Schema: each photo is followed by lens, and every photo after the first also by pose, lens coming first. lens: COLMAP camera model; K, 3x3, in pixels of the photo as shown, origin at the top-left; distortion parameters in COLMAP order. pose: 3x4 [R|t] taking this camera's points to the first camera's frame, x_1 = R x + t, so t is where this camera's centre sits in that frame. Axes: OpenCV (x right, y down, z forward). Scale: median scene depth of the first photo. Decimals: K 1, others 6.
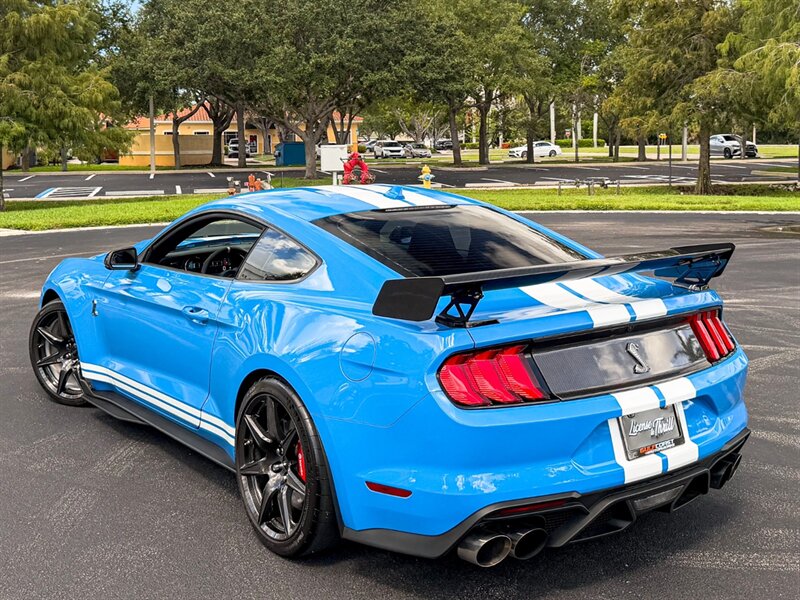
lens RADIAL K [[957.7, 0, 398.9], [0, 957.7, 182.8], [0, 0, 1]] dist [0.236819, -0.614257]
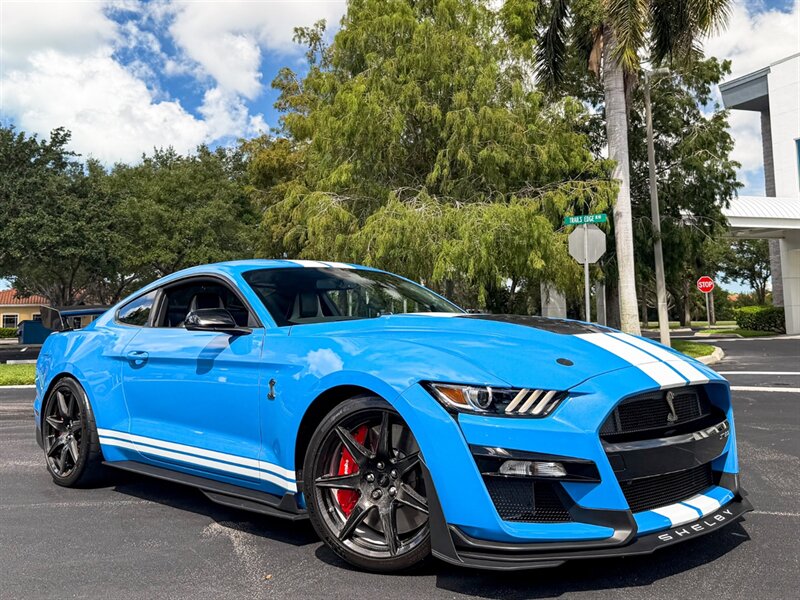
lens RADIAL K [[816.2, 0, 384.8], [0, 816.2, 235.5], [0, 0, 1]] dist [0.187114, -0.407833]
pose [[0.993801, 0.001936, 0.111156, 1.414510], [0.014813, 0.988627, -0.149658, 0.050334], [-0.110182, 0.150377, 0.982470, 0.940103]]
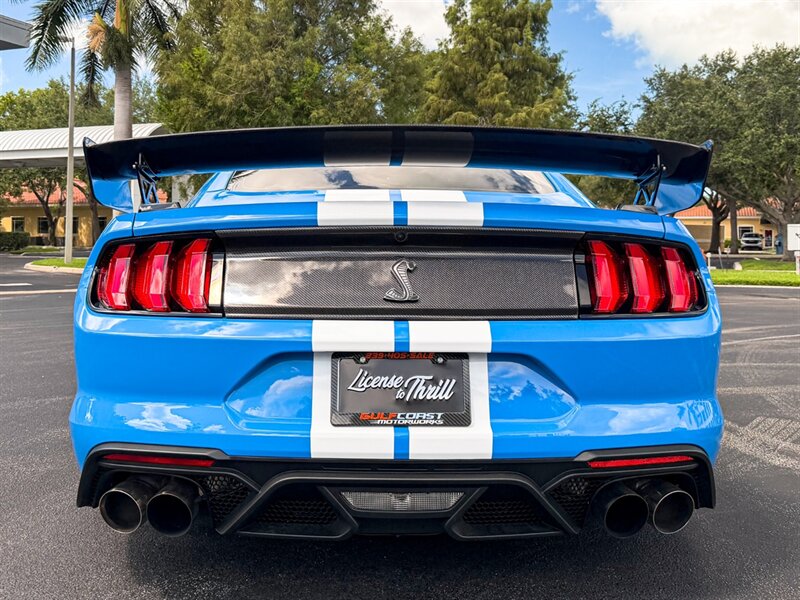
lens RADIAL K [[802.0, 0, 373.5], [0, 802.0, 232.6], [0, 0, 1]] dist [0.172976, -0.385690]
pose [[0.811157, 0.009427, -0.584752, 0.322322], [-0.040323, 0.998392, -0.039840, 0.101049], [0.583436, 0.055895, 0.810233, 0.328525]]
